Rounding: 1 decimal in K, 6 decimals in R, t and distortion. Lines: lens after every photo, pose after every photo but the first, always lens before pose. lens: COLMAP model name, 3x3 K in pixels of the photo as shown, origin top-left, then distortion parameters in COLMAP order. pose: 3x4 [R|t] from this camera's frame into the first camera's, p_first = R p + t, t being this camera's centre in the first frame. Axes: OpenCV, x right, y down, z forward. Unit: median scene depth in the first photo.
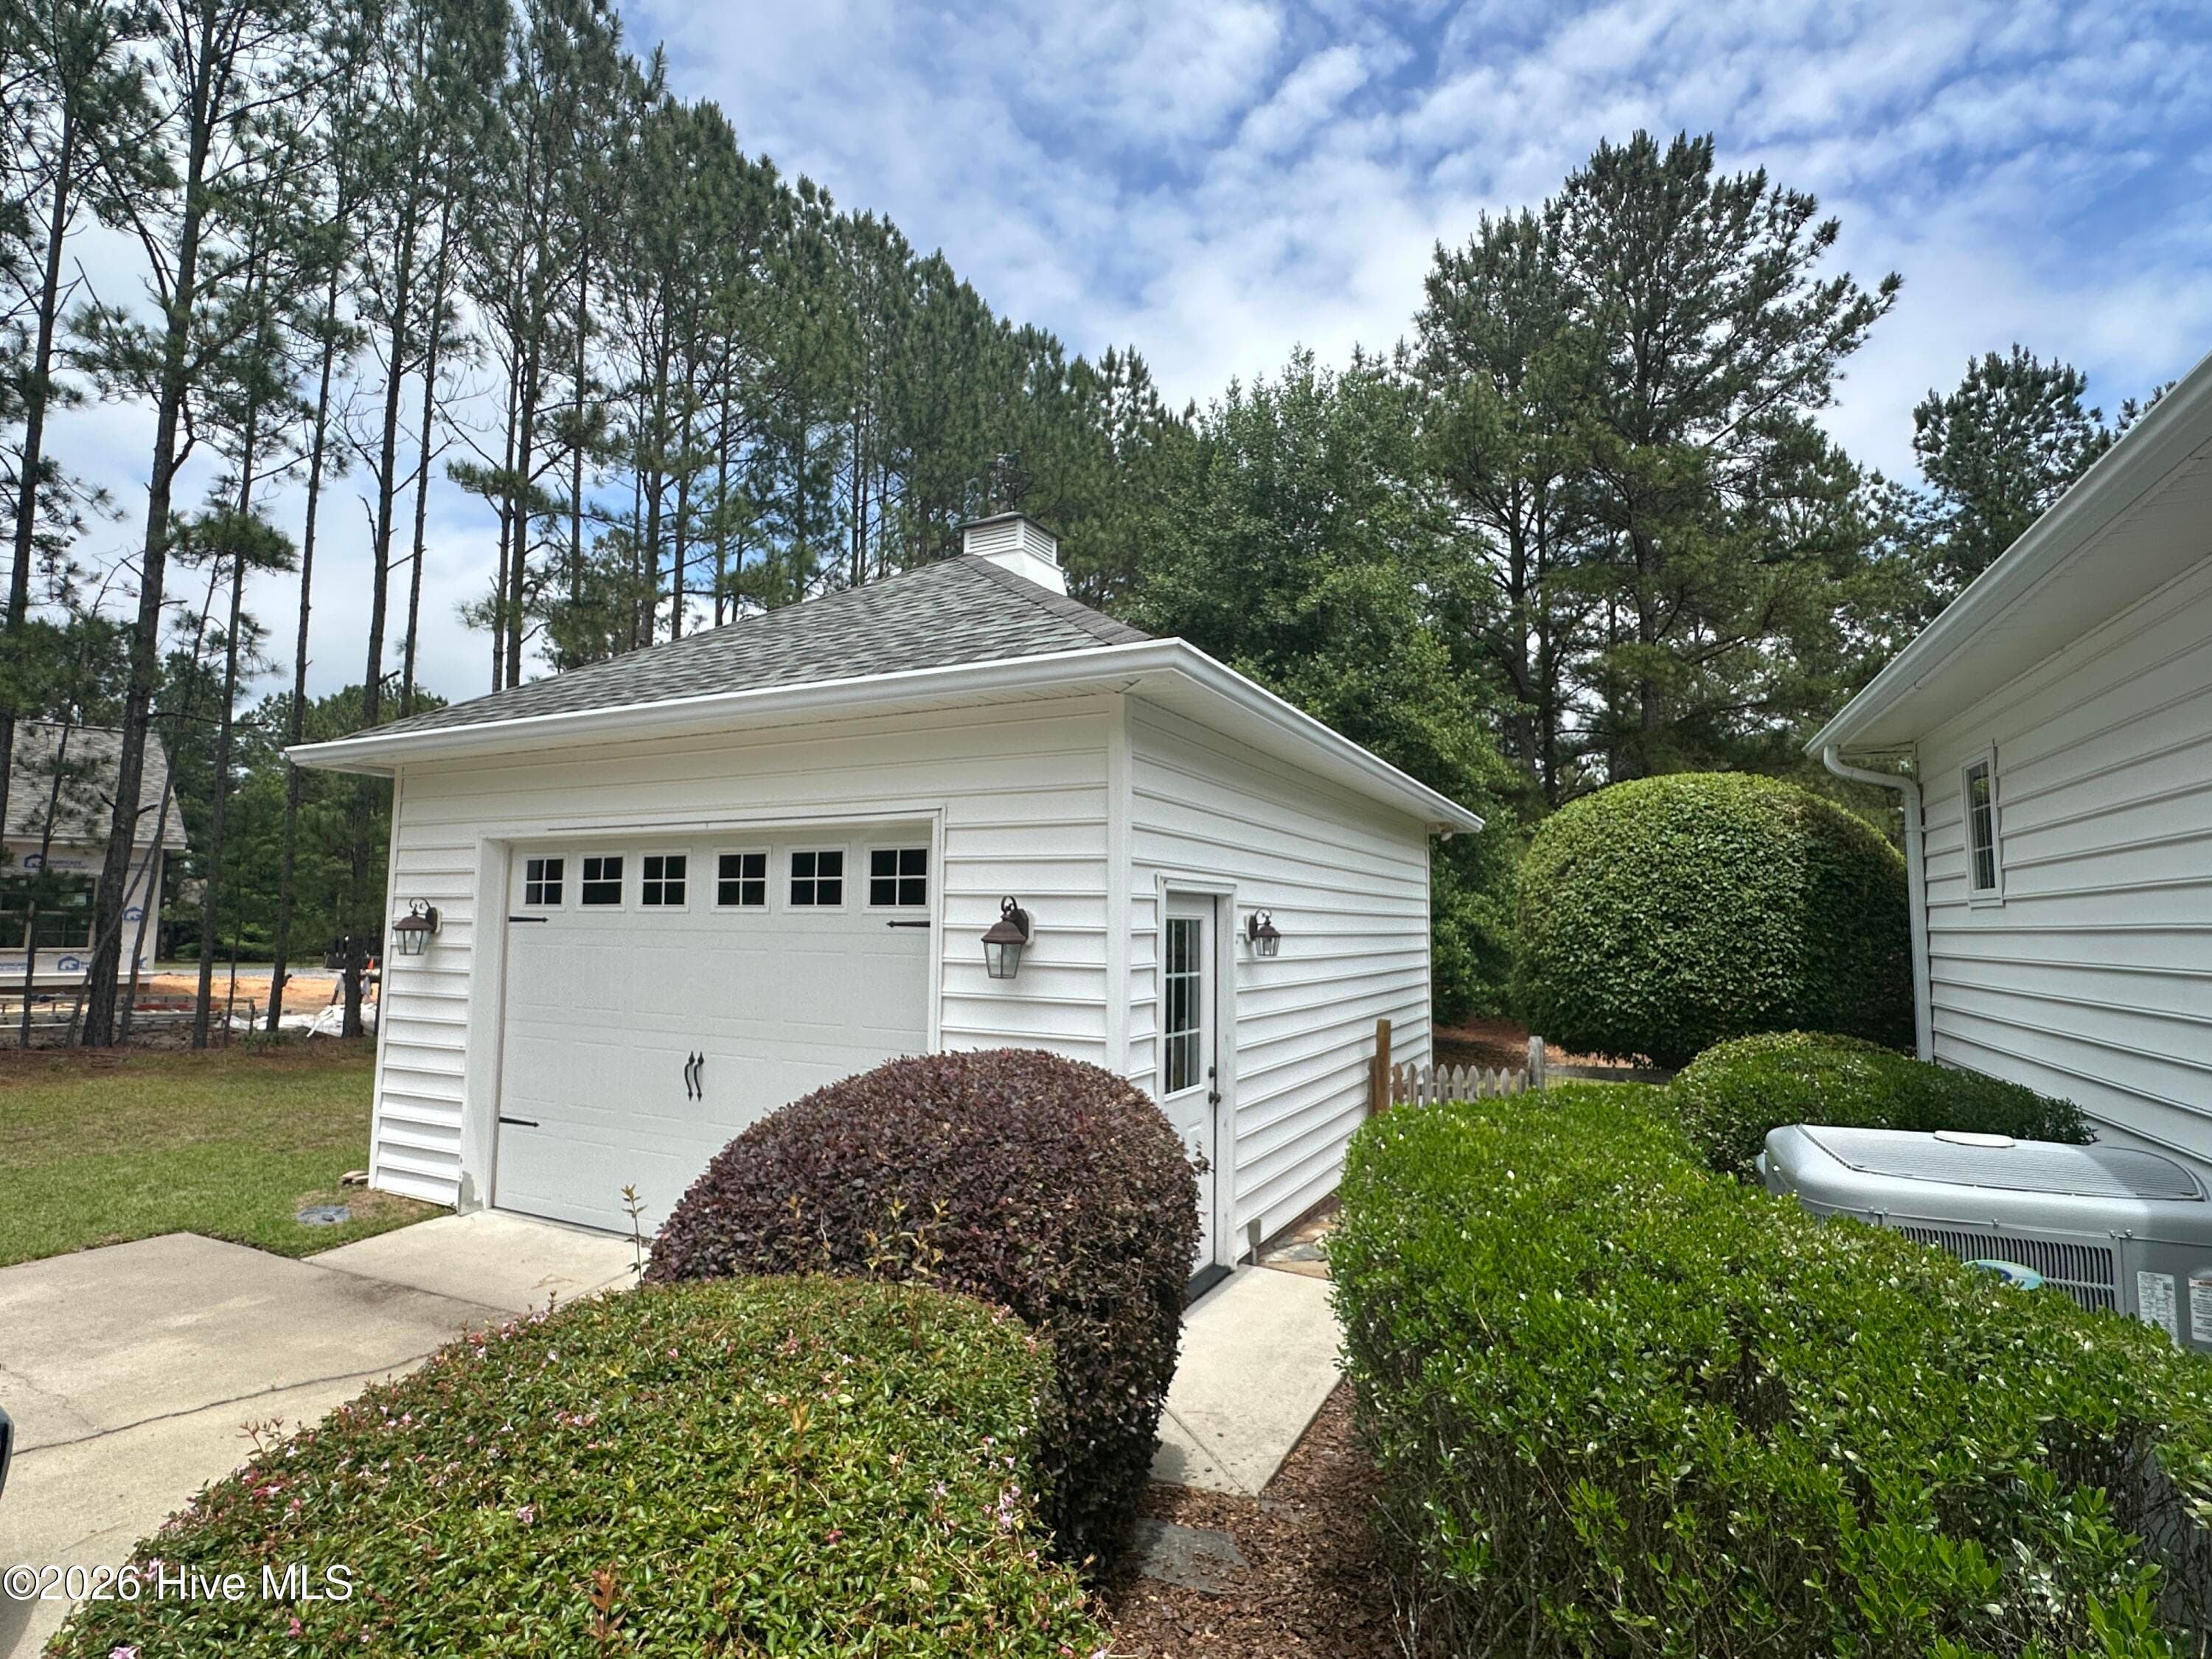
lens RADIAL K [[1097.7, 0, 1096.9], [0, 1097.7, 840.1], [0, 0, 1]] dist [0.001997, 0.000312]
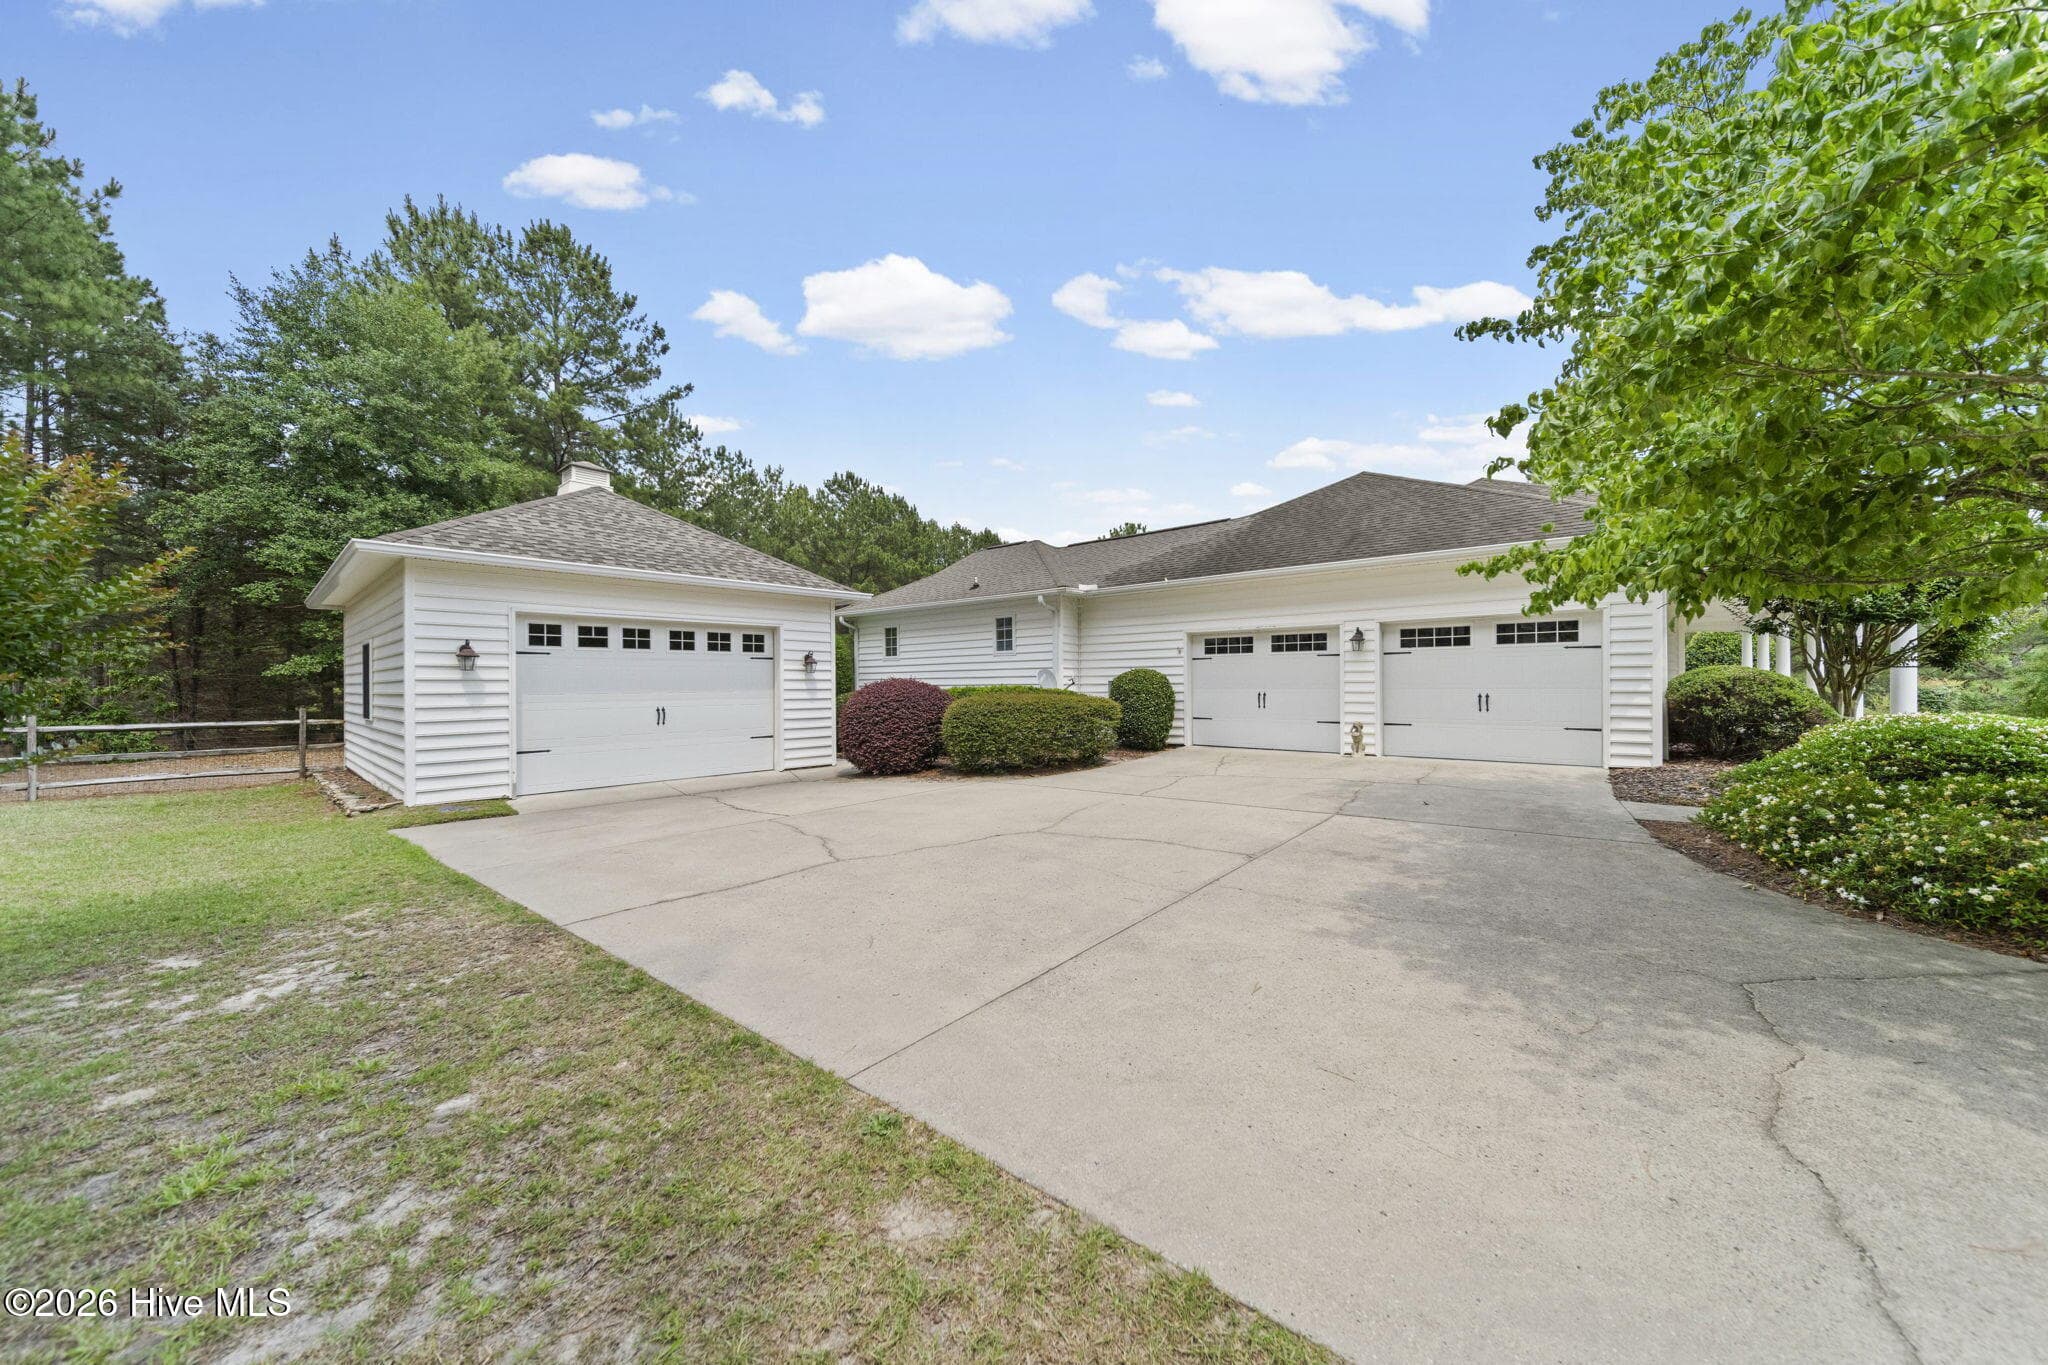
lens RADIAL K [[712.0, 0, 1020.2], [0, 712.0, 680.0], [0, 0, 1]] dist [0.012268, -0.000076]
pose [[0.254761, -0.006880, 0.966980, -1.715757], [-0.065181, 0.997578, 0.024270, 0.034676], [-0.964805, -0.069212, 0.253695, -0.214490]]
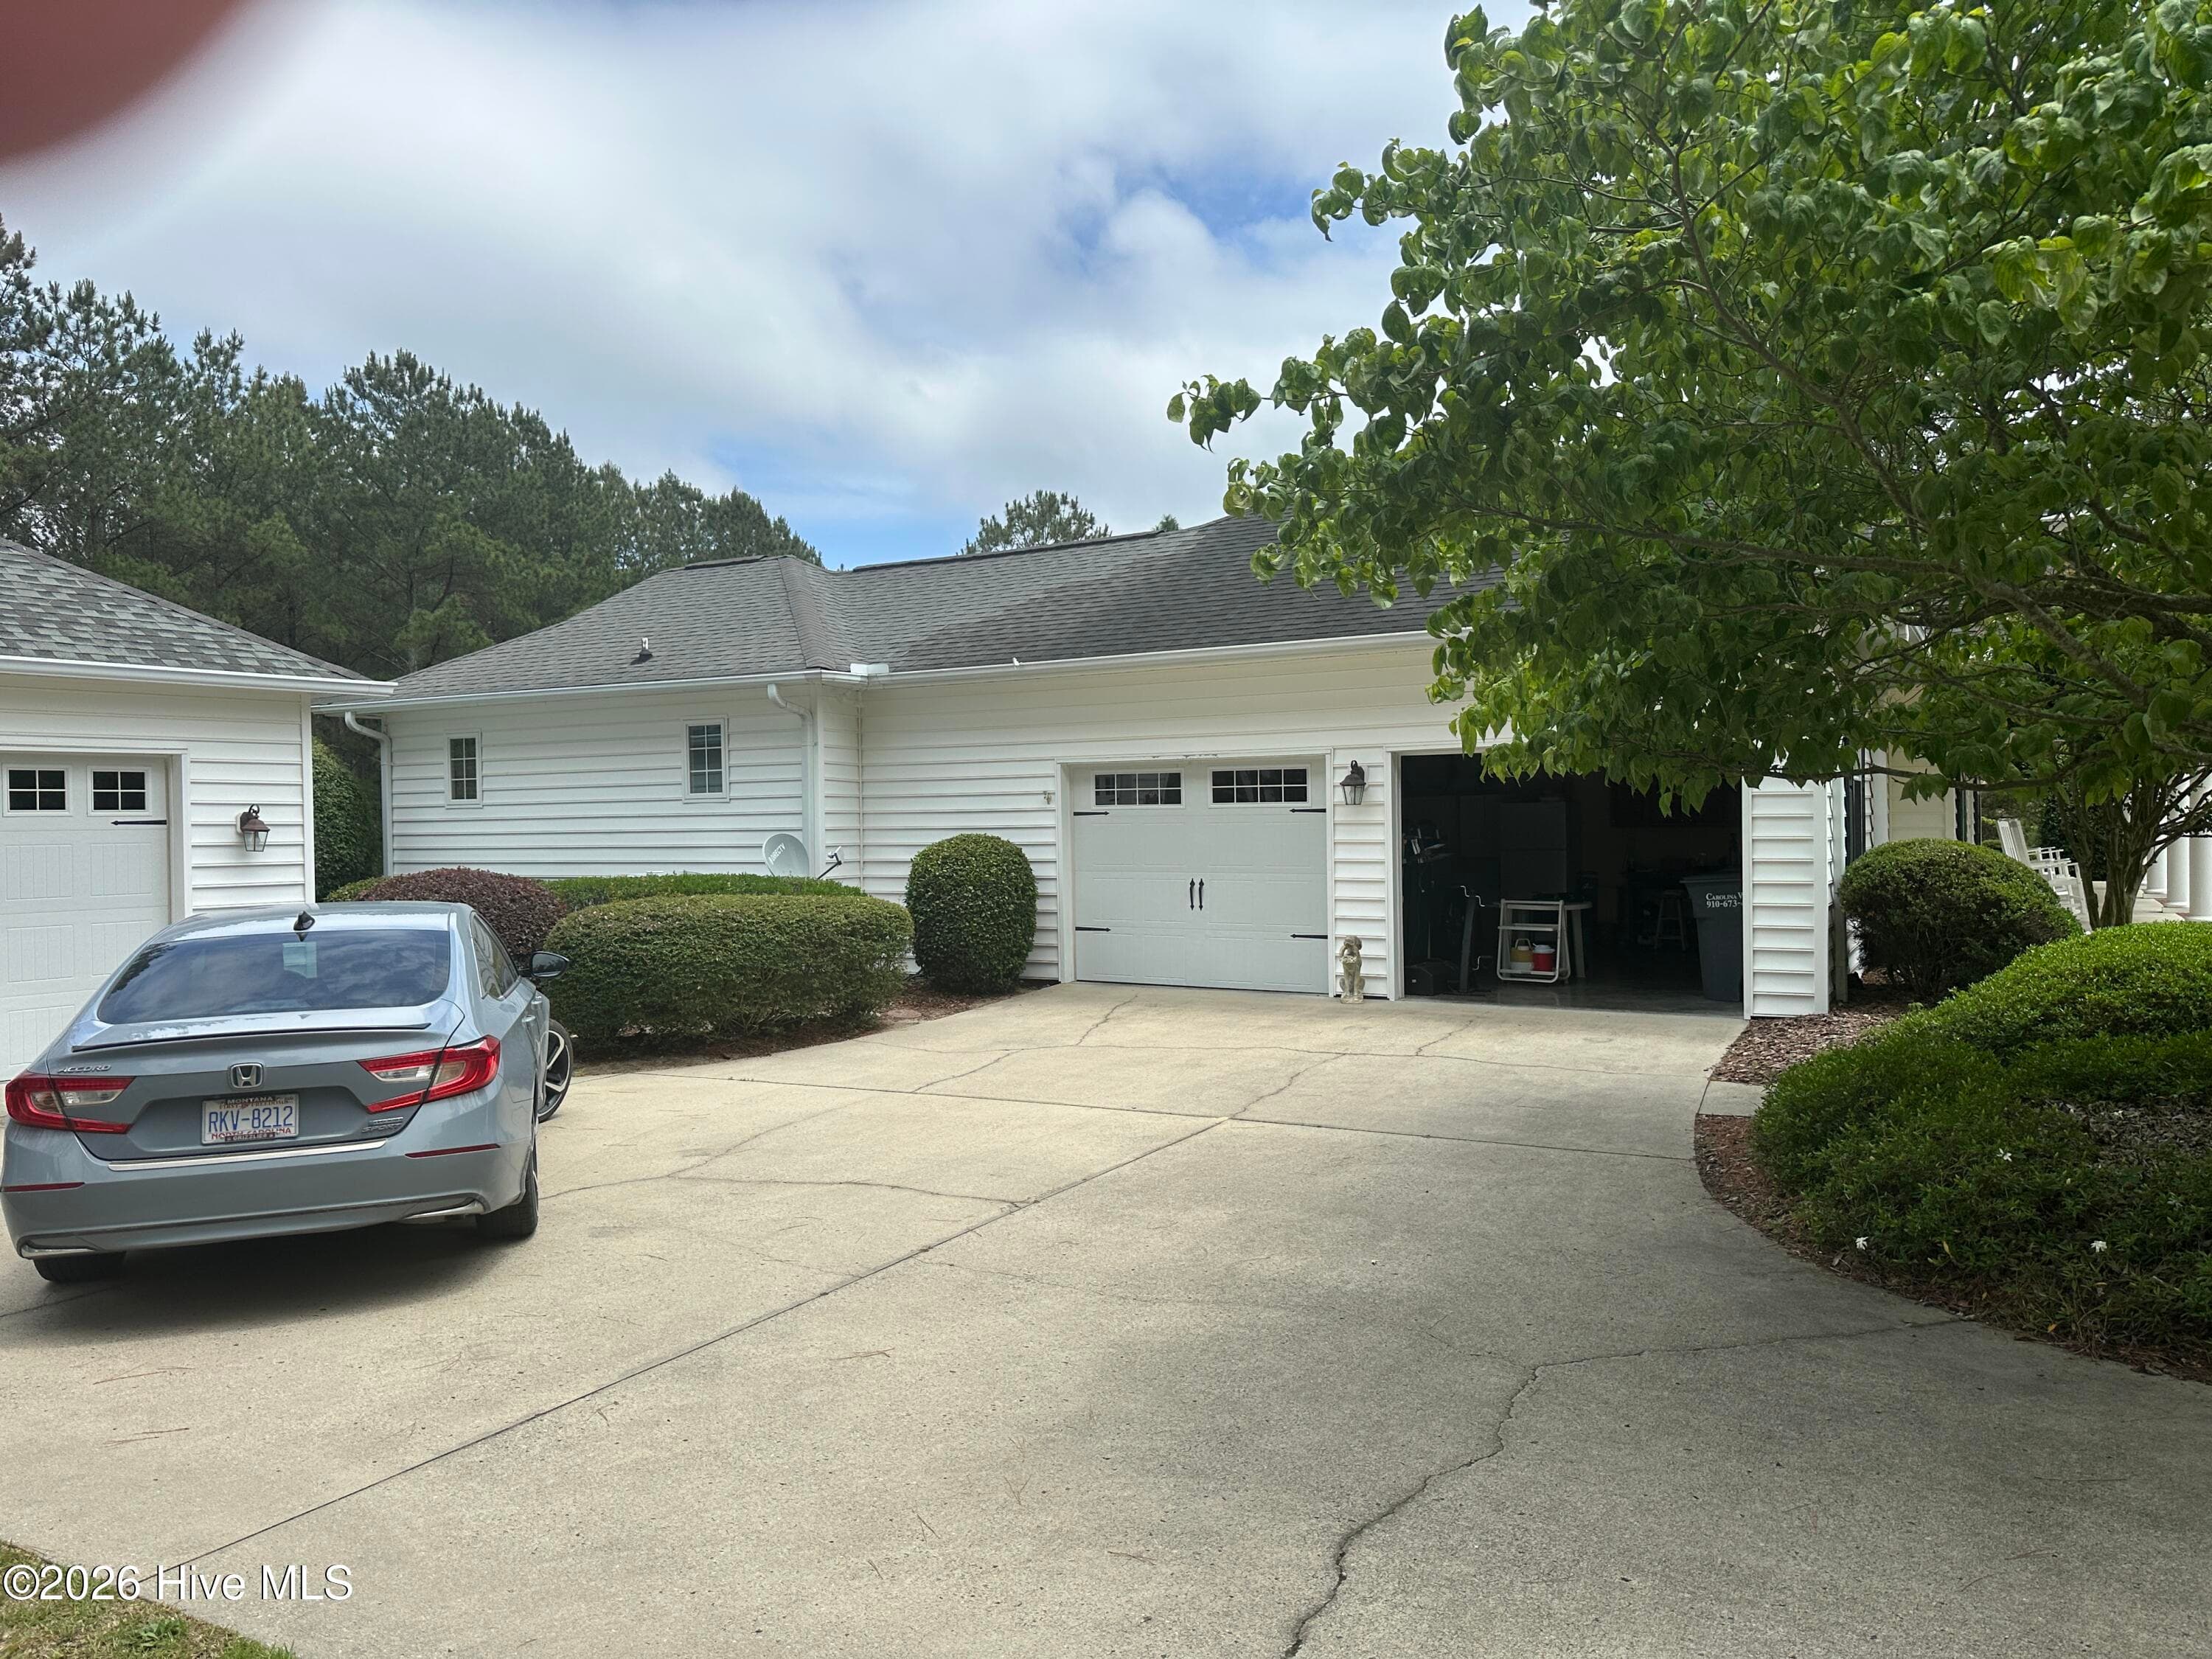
lens RADIAL K [[1552.4, 0, 1092.7], [0, 1552.4, 832.0], [0, 0, 1]] dist [0.092611, -0.109084]
pose [[0.095641, -0.019376, 0.995227, -1.894288], [-0.065641, 0.997512, 0.025729, -0.043728], [-0.993249, -0.067788, 0.094131, -0.420144]]
